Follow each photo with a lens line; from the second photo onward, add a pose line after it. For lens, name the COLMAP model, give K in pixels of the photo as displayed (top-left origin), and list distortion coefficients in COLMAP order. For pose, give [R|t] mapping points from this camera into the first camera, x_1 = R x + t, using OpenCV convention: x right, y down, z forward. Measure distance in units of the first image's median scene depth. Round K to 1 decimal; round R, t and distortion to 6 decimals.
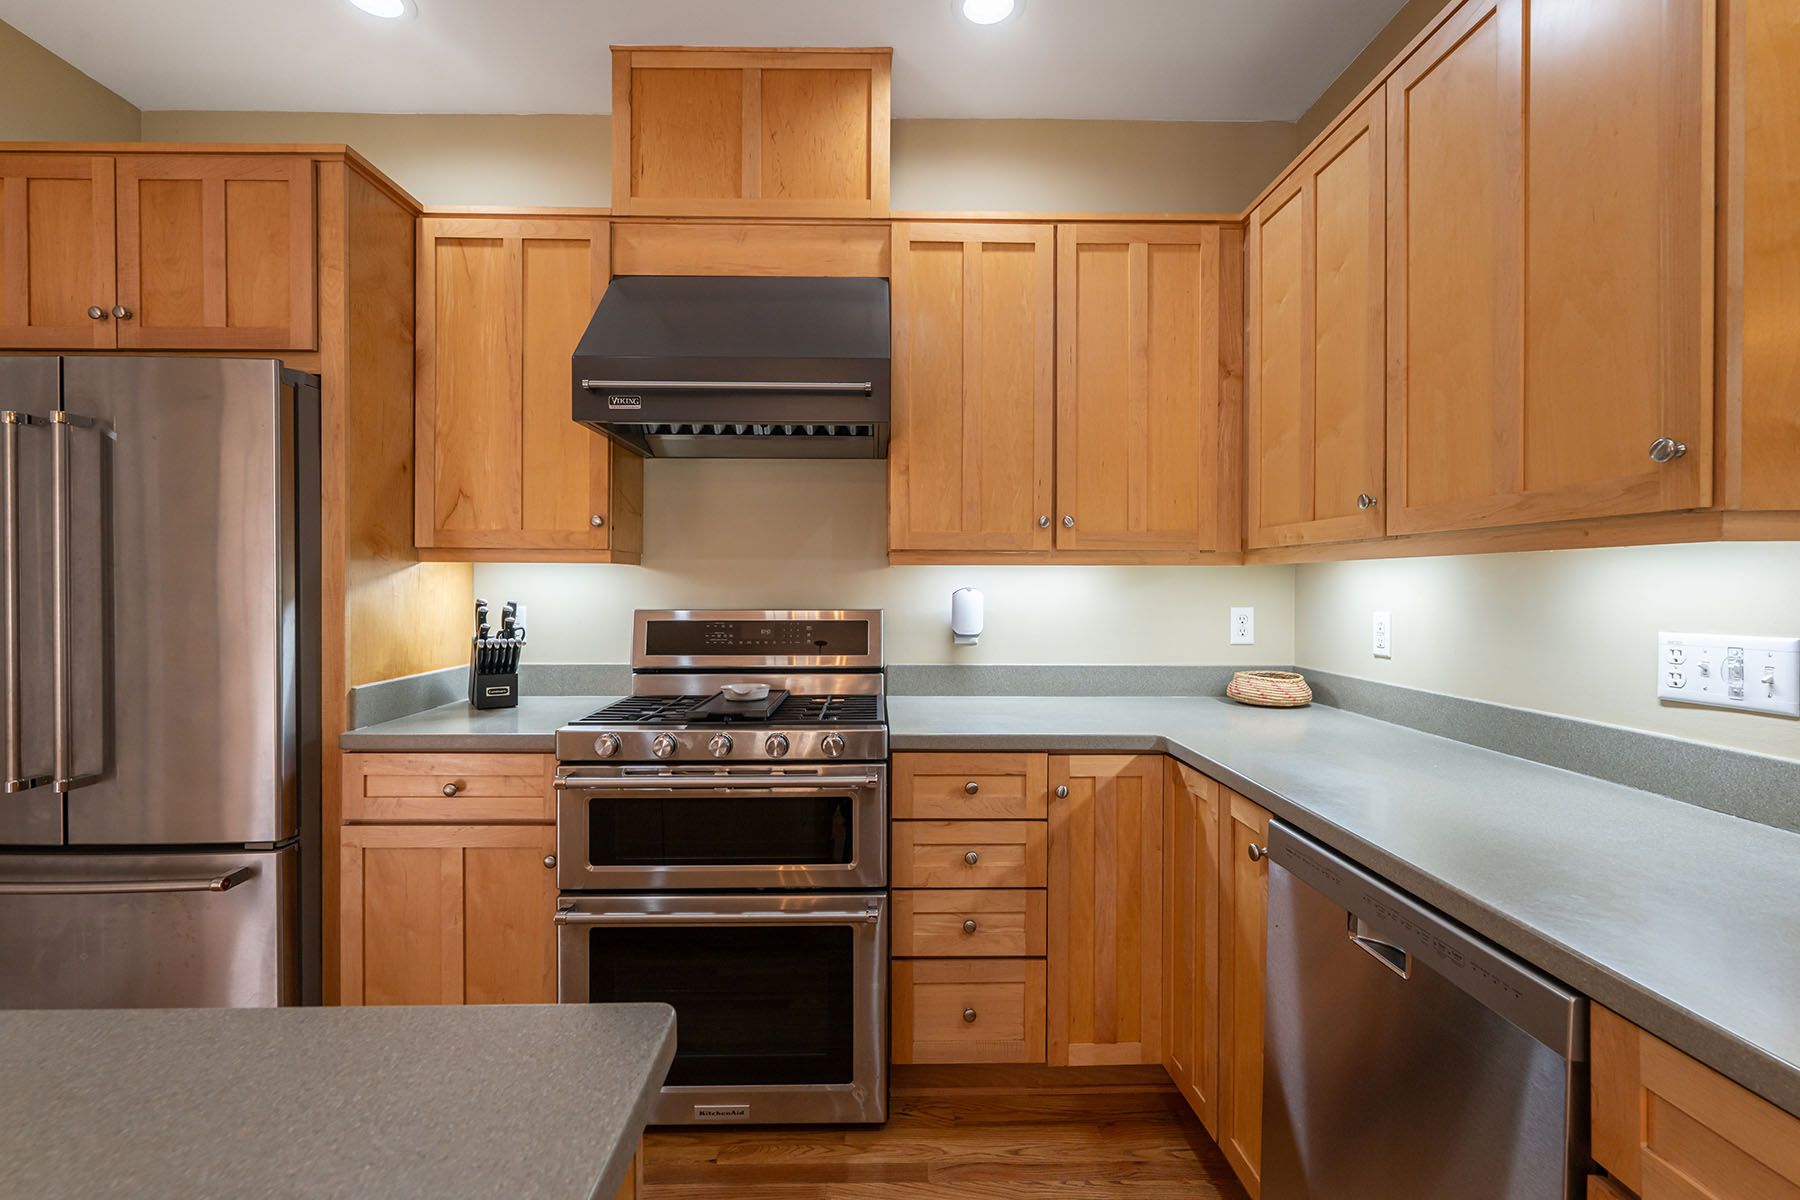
lens RADIAL K [[797.9, 0, 904.1], [0, 797.9, 591.9], [0, 0, 1]] dist [-0.004315, 0.000380]
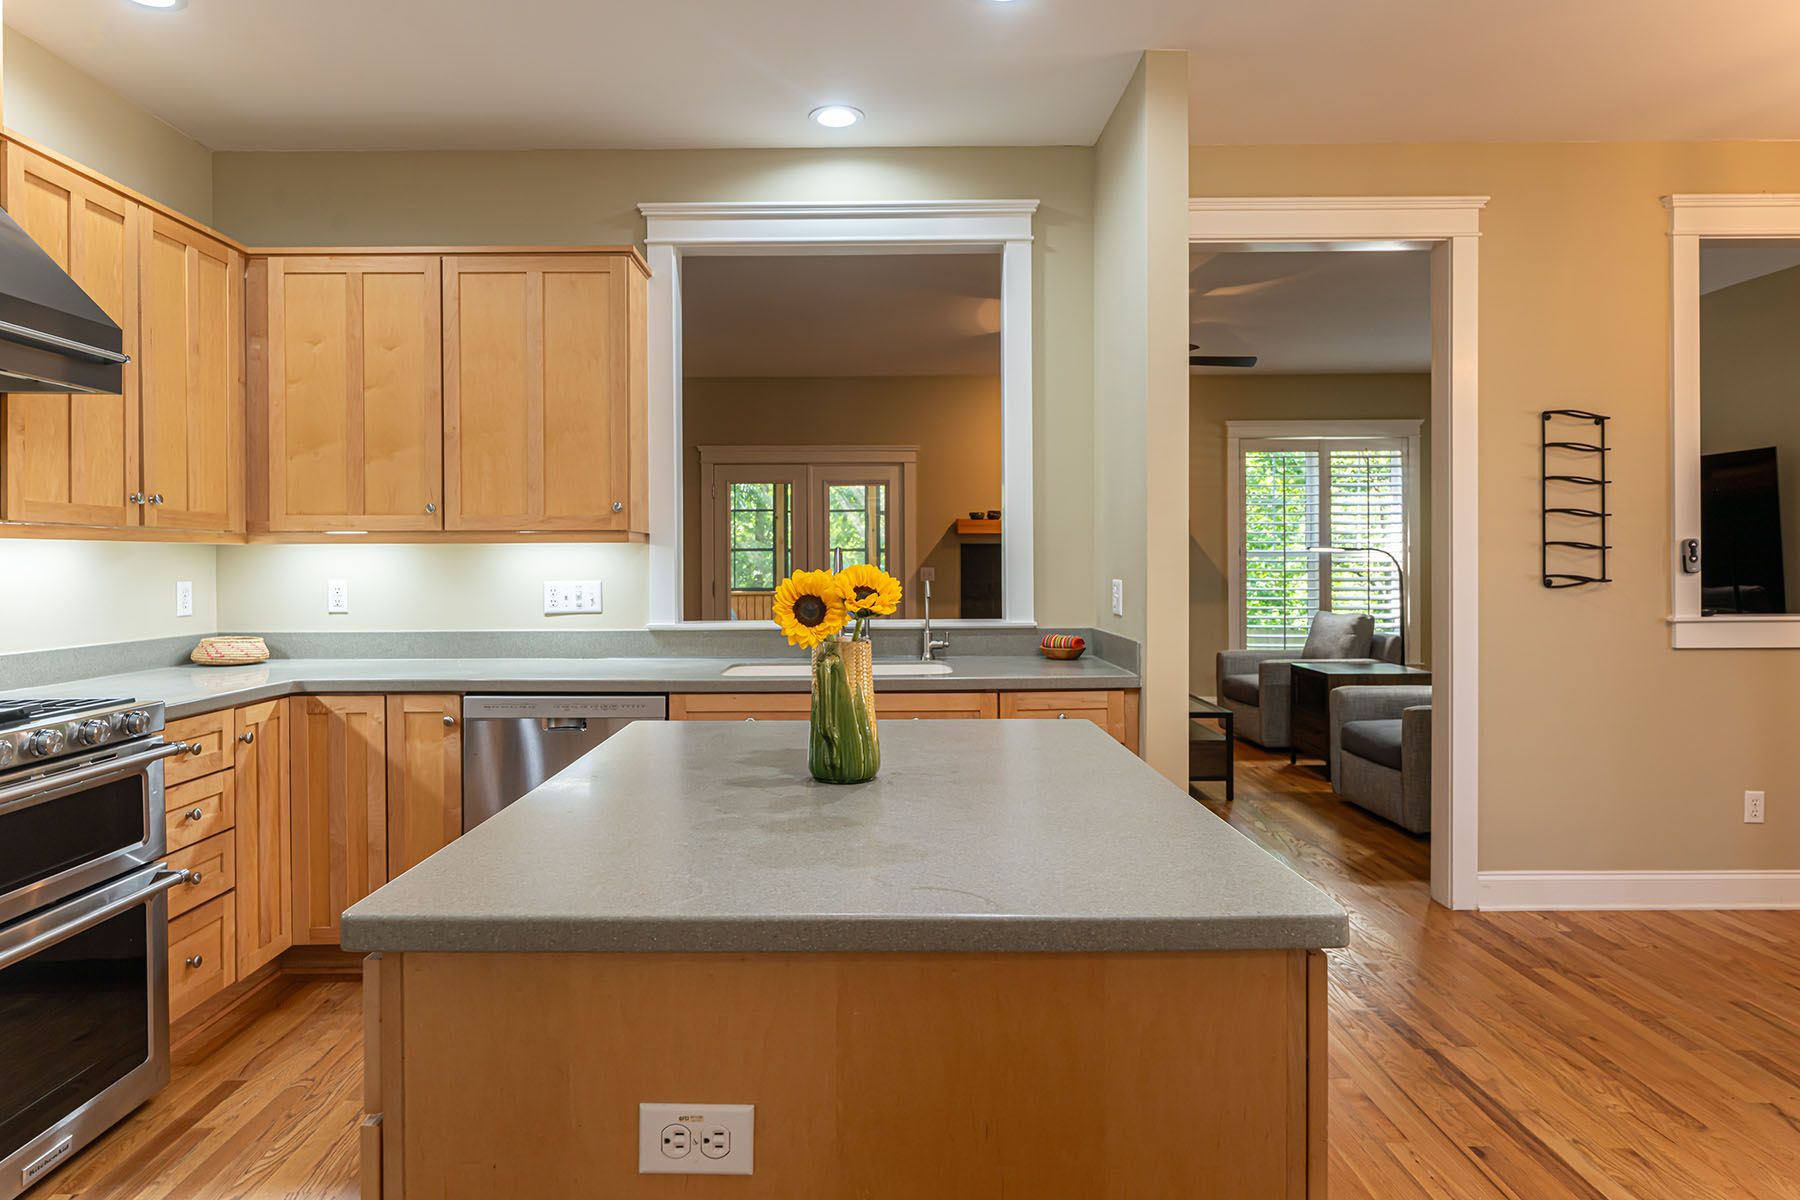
lens RADIAL K [[1084.6, 0, 860.4], [0, 1084.6, 573.8], [0, 0, 1]] dist [-0.017247, 0.008667]
pose [[0.027024, -0.013818, 0.999539, -1.206828], [0.012919, 0.999826, 0.013473, 0.001081], [-0.999551, 0.012549, 0.027198, 0.053393]]
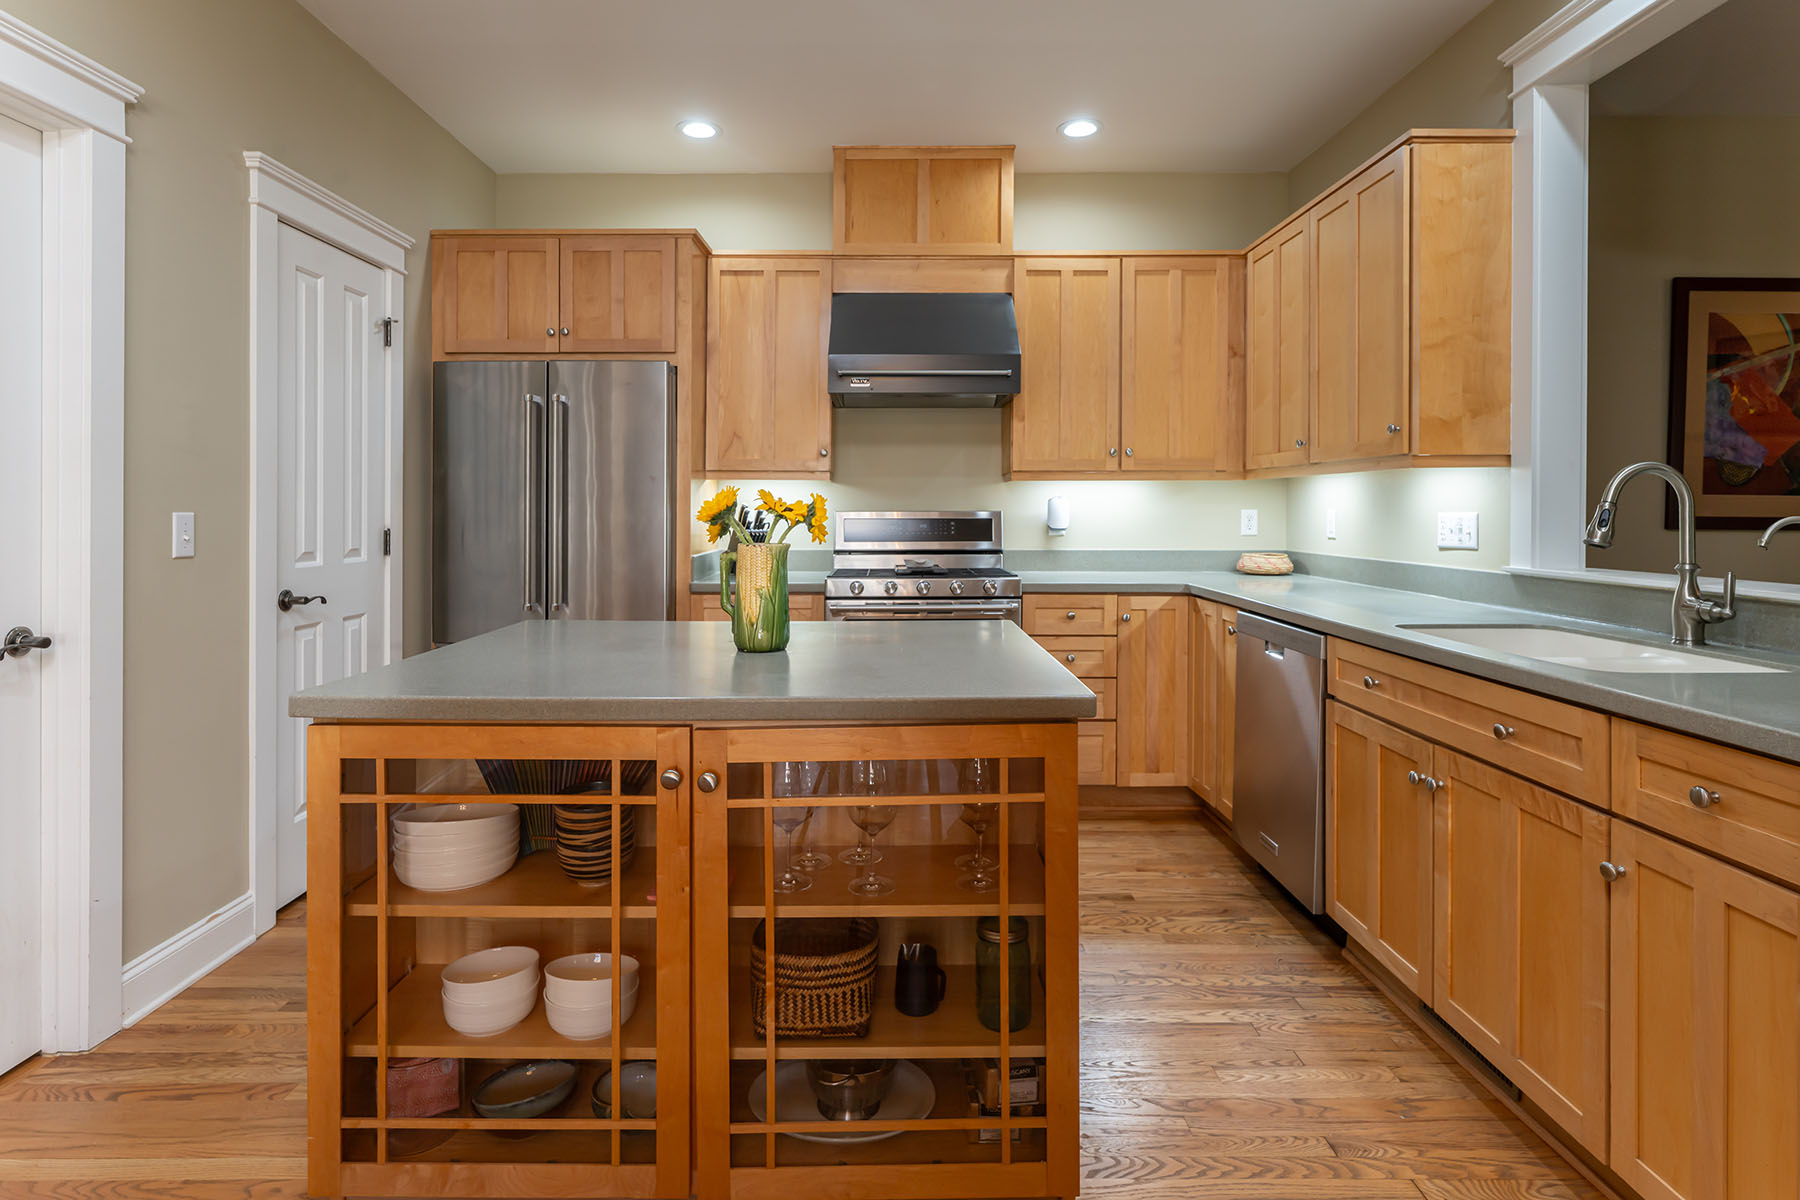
lens RADIAL K [[934.9, 0, 890.8], [0, 934.9, 527.7], [0, 0, 1]] dist [-0.005229, 0.000331]
pose [[0.999523, -0.000507, -0.030863, -0.205199], [0.000877, 0.999928, 0.012003, 0.036998], [0.030855, -0.012024, 0.999452, -0.846407]]
